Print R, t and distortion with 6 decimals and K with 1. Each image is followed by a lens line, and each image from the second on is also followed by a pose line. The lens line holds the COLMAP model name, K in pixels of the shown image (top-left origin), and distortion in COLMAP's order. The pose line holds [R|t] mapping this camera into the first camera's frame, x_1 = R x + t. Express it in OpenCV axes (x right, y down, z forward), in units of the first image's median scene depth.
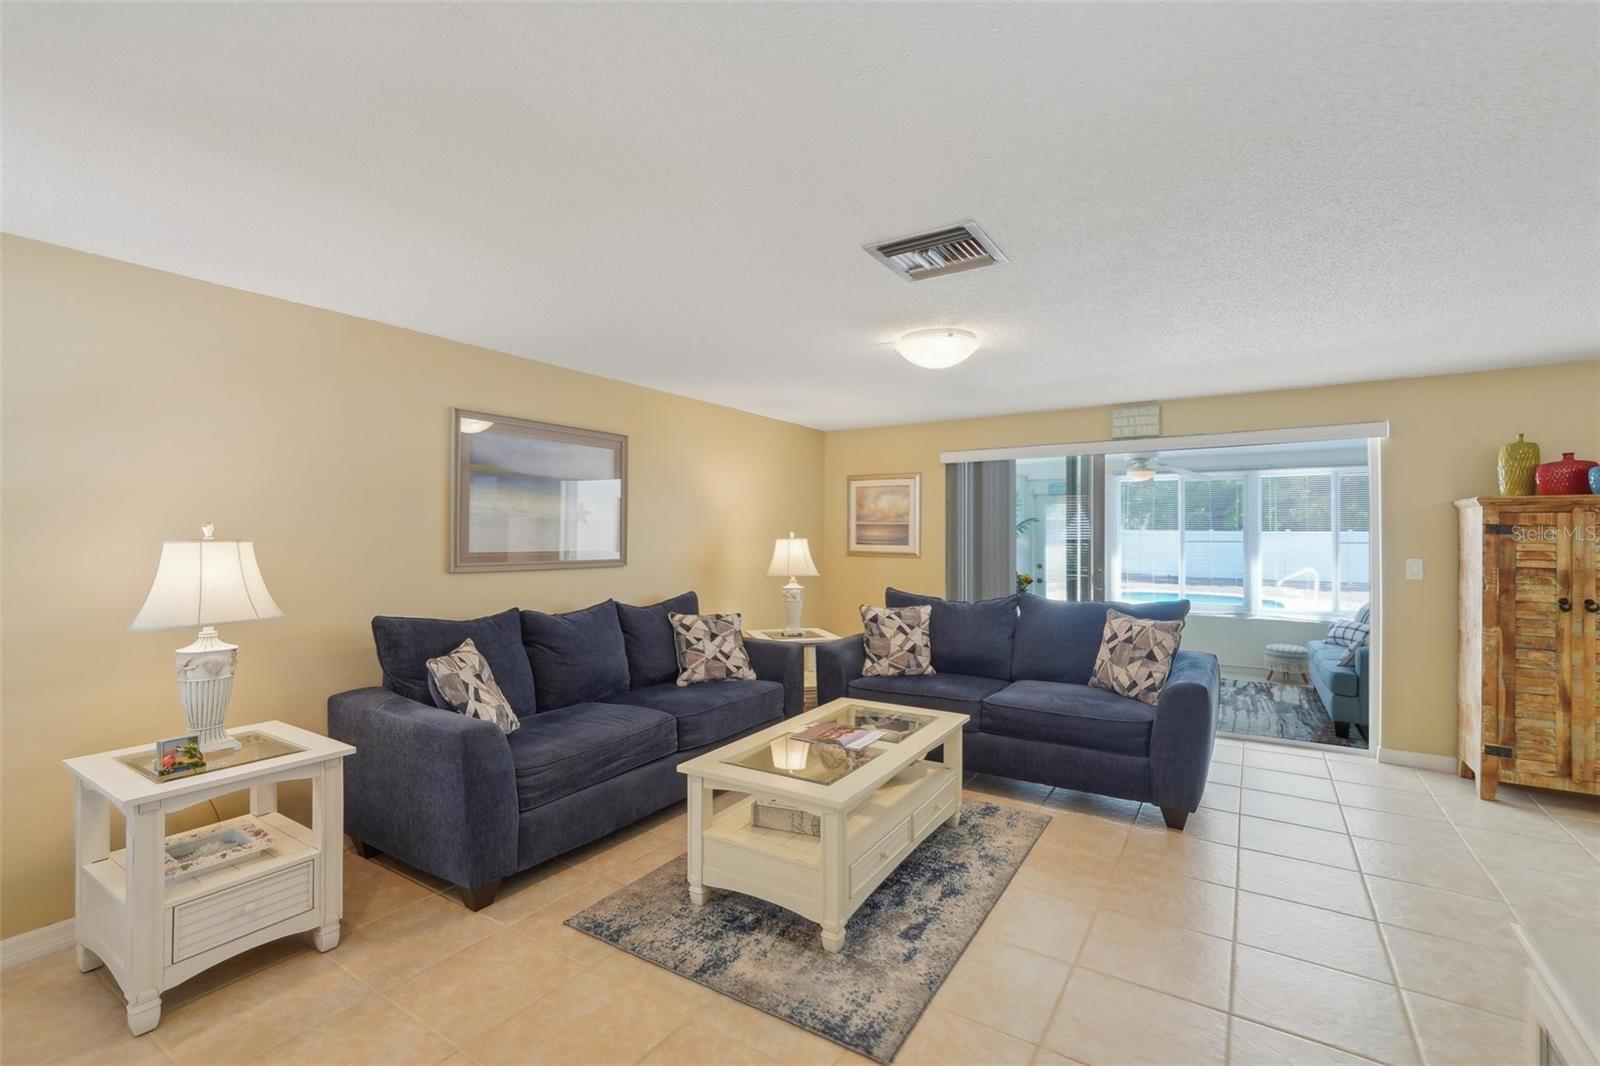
lens RADIAL K [[705.0, 0, 796.6], [0, 705.0, 529.2], [0, 0, 1]] dist [-0.002191, 0.000829]
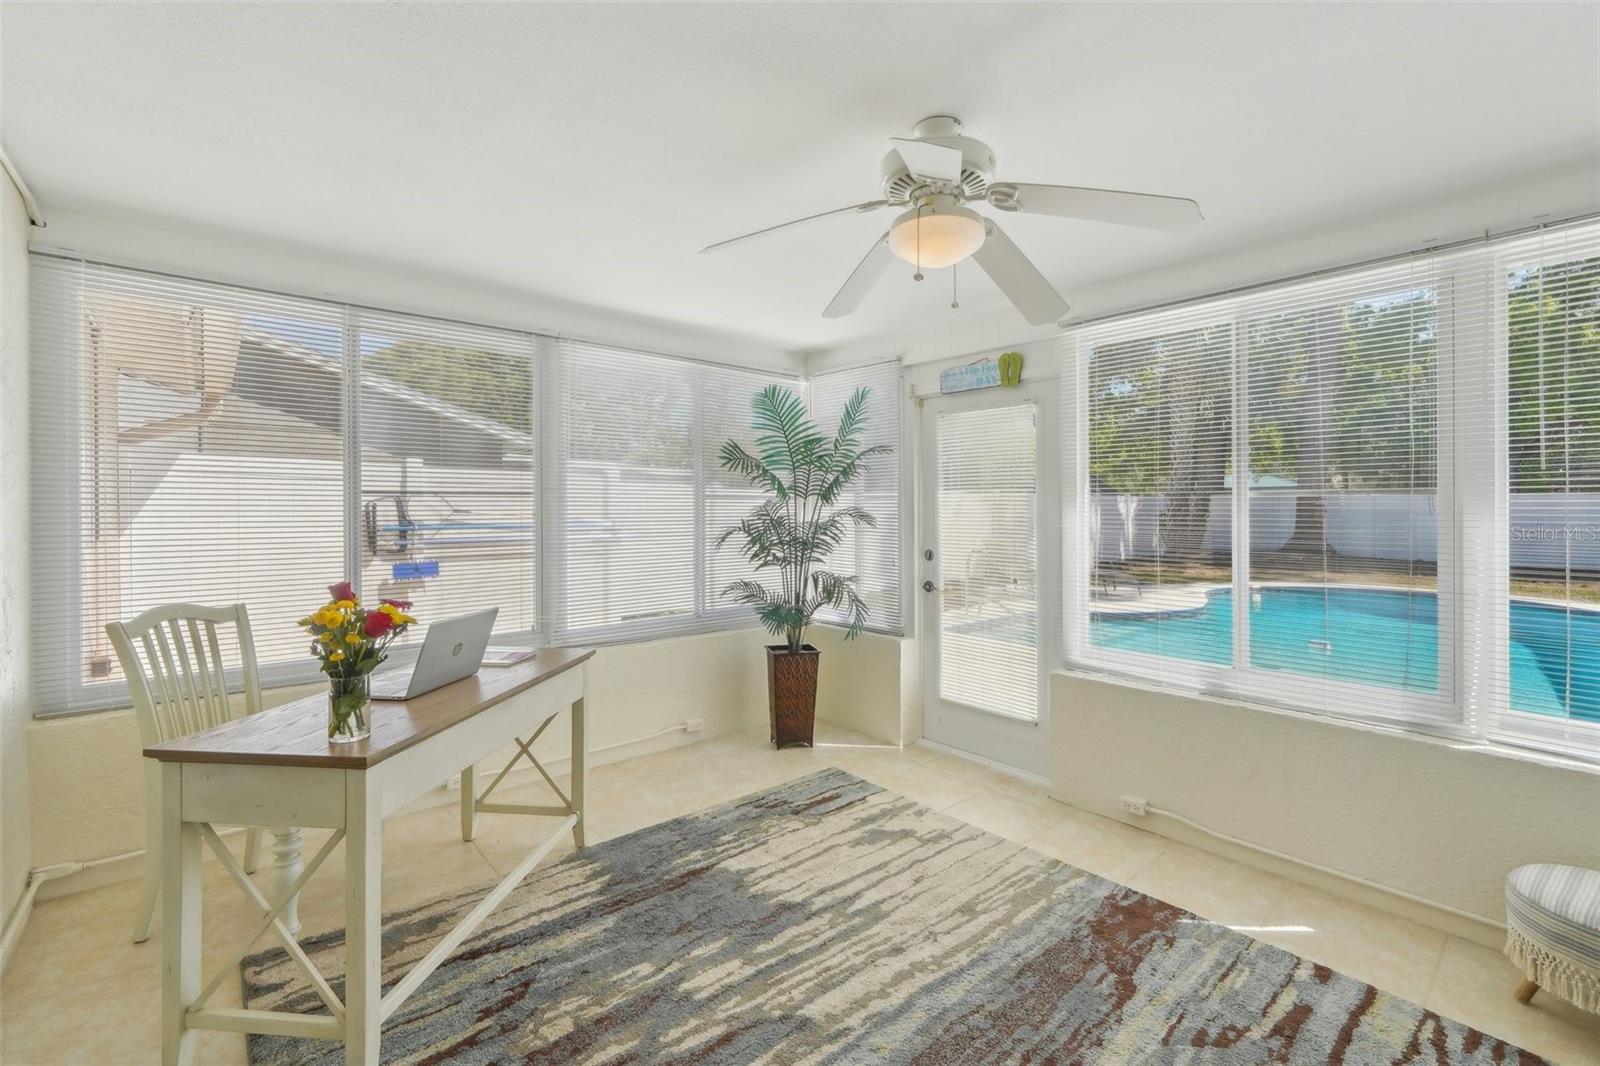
lens RADIAL K [[699.0, 0, 802.7], [0, 699.0, 511.0], [0, 0, 1]] dist [-0.001142, 0.000001]
pose [[0.963083, -0.004567, -0.269165, 0.991516], [0.007064, 0.999941, 0.008307, 0.051147], [0.269111, -0.009902, 0.963058, 1.394423]]
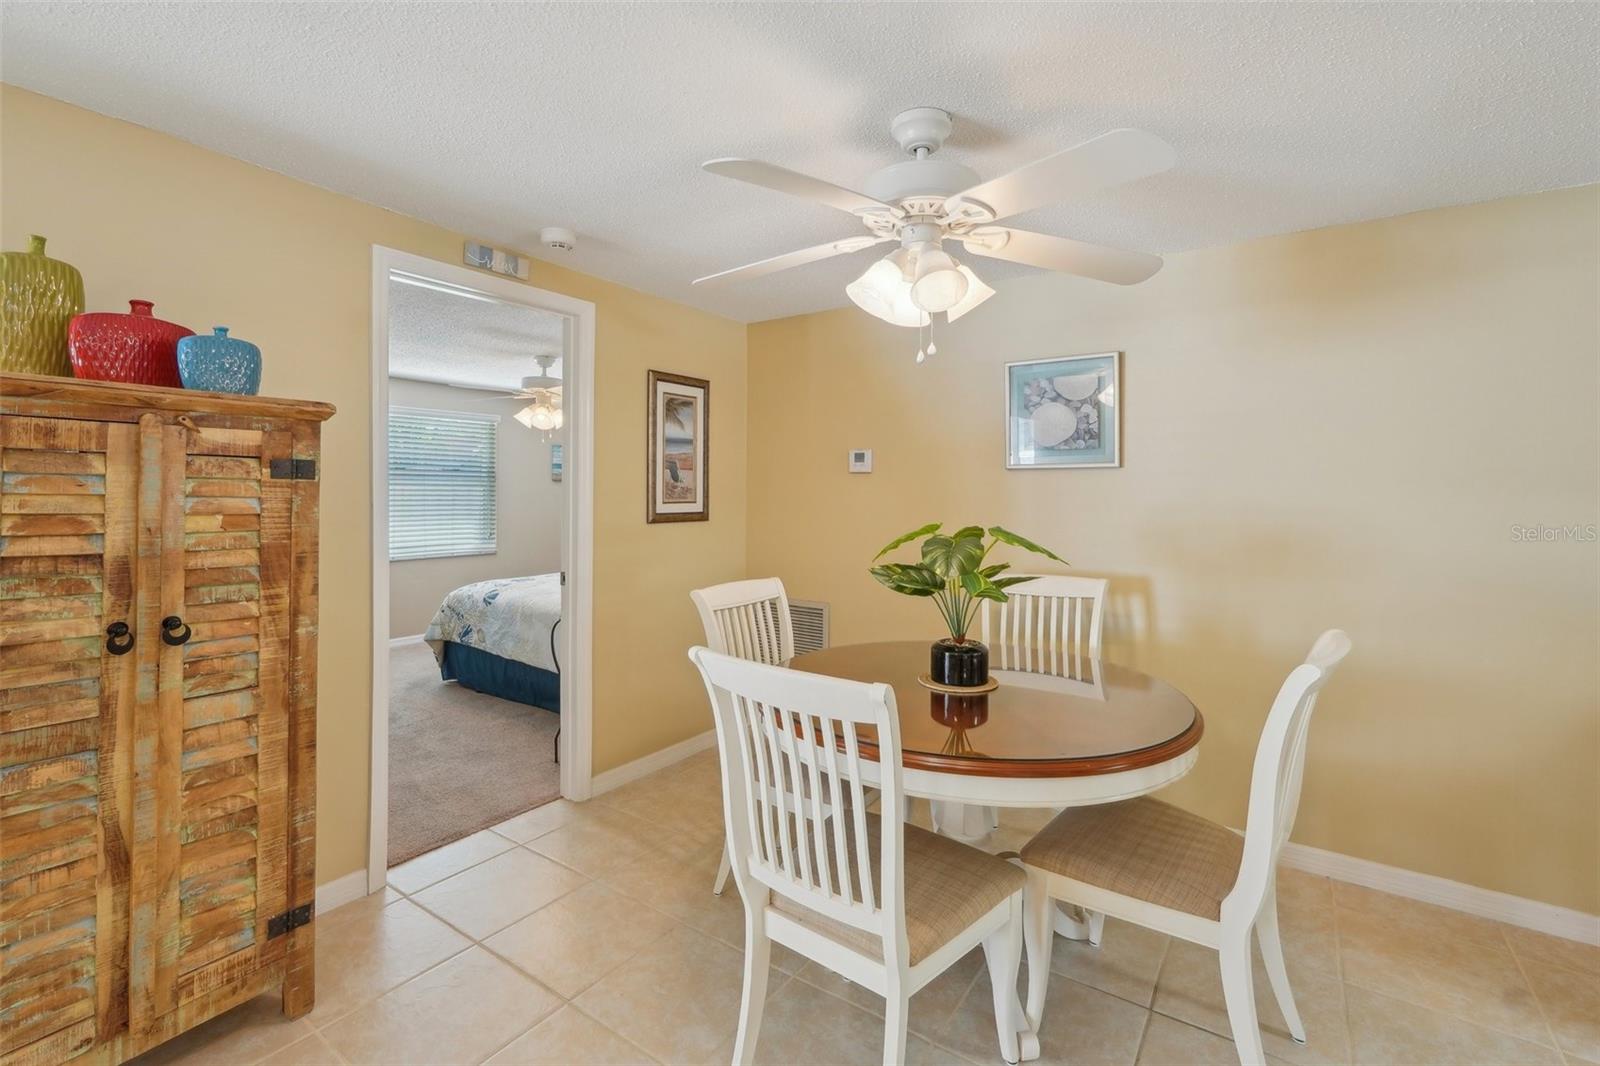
lens RADIAL K [[706.6, 0, 803.2], [0, 706.6, 490.0], [0, 0, 1]] dist [-0.001875, 0.000363]
pose [[0.034751, -0.003107, 0.999391, 0.654668], [-0.018306, 0.999825, 0.003745, 0.007863], [-0.999228, -0.018425, 0.034688, 0.551784]]
